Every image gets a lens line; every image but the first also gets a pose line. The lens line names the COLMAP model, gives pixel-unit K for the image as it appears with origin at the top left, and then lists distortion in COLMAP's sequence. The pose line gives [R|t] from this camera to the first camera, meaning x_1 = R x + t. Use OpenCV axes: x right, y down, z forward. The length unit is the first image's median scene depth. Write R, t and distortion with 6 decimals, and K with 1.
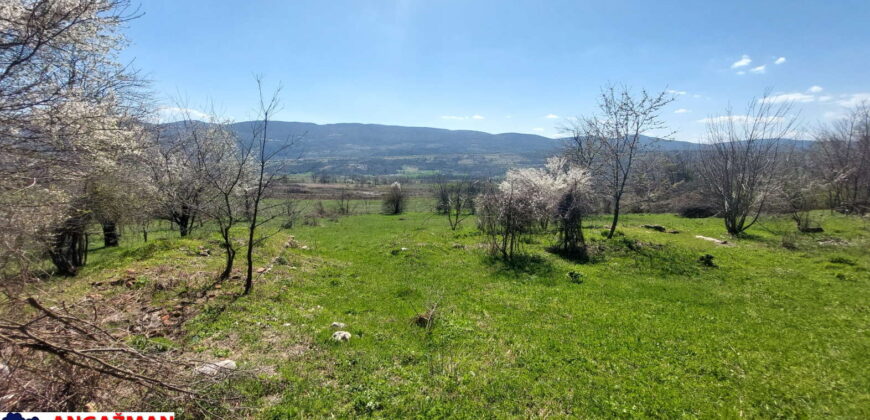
lens RADIAL K [[350.6, 0, 435.0], [0, 350.6, 210.0], [0, 0, 1]] dist [-0.020431, -0.000379]
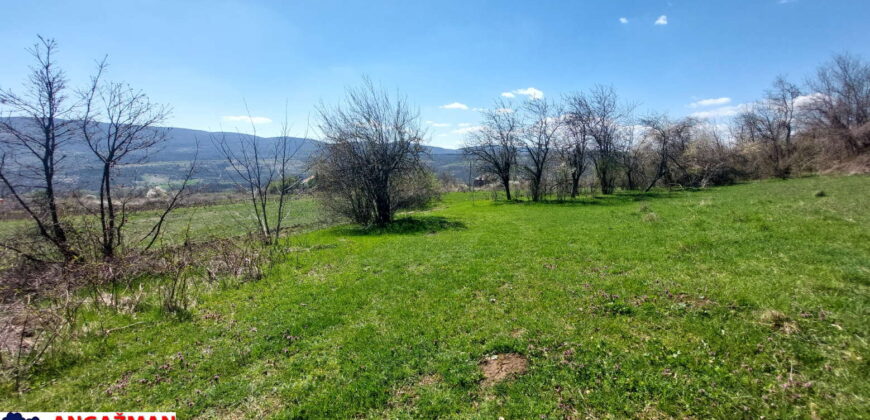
lens RADIAL K [[350.6, 0, 435.0], [0, 350.6, 210.0], [0, 0, 1]] dist [-0.020431, -0.000379]
pose [[0.990867, -0.012548, -0.134260, 0.675992], [0.008381, 0.999467, -0.031555, -0.001598], [0.134585, 0.030142, 0.990444, 0.205479]]
